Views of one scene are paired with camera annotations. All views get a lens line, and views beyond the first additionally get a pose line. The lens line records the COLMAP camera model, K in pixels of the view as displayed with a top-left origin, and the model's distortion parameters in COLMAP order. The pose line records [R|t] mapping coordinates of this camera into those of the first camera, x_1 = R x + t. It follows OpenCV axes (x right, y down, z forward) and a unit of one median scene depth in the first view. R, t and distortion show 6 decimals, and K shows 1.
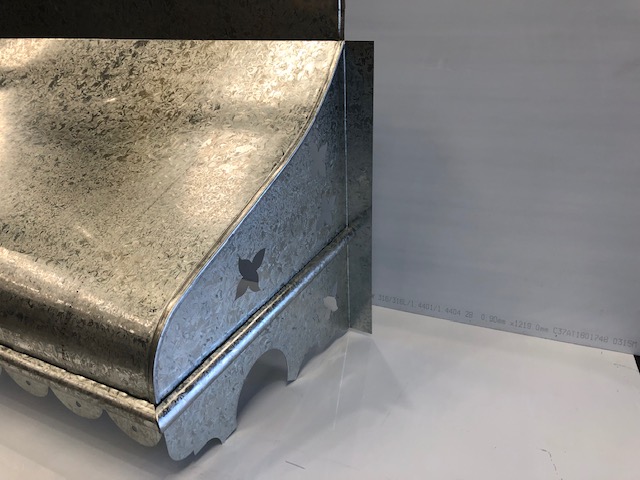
lens RADIAL K [[525.4, 0, 322.5], [0, 525.4, 241.1], [0, 0, 1]] dist [0.009896, -0.021717]
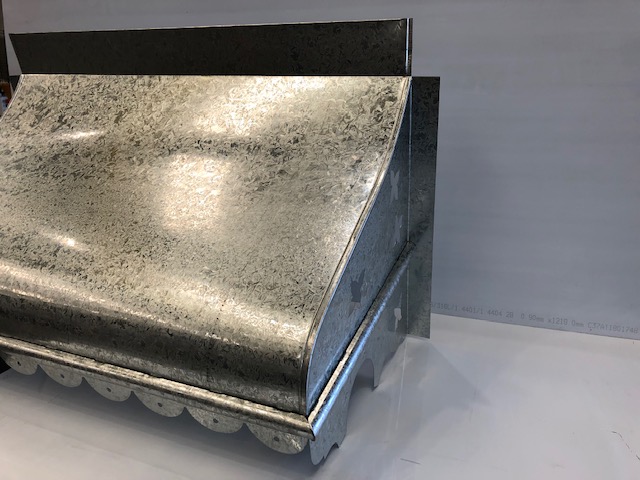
lens RADIAL K [[525.4, 0, 317.3], [0, 525.4, 239.8], [0, 0, 1]] dist [0.009896, -0.021717]
pose [[0.996983, -0.050795, 0.058698, -0.225545], [0.051161, 0.998679, -0.004744, -0.040135], [-0.058379, 0.007733, 0.998265, -0.087636]]
